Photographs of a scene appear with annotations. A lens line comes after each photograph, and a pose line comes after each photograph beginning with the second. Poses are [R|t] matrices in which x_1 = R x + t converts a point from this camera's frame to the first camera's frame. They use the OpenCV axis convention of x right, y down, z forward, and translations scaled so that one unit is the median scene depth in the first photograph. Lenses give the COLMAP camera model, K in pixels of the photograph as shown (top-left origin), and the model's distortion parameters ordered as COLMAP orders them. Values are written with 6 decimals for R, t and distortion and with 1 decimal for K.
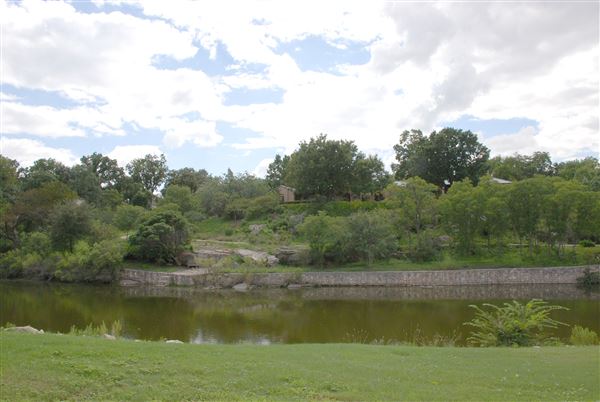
lens RADIAL K [[483.7, 0, 300.0], [0, 483.7, 201.0], [0, 0, 1]] dist [-0.008983, 0.006051]
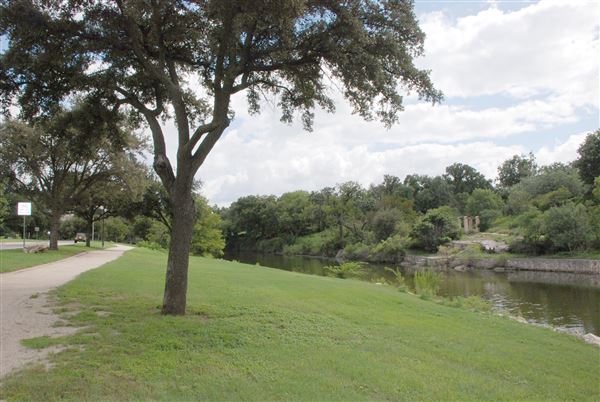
lens RADIAL K [[483.7, 0, 300.0], [0, 483.7, 201.0], [0, 0, 1]] dist [-0.008983, 0.006051]
pose [[0.630430, -0.061216, -0.773829, 0.204141], [0.069492, 0.997334, -0.022282, -0.002168], [0.773129, -0.039727, 0.633003, -0.057466]]
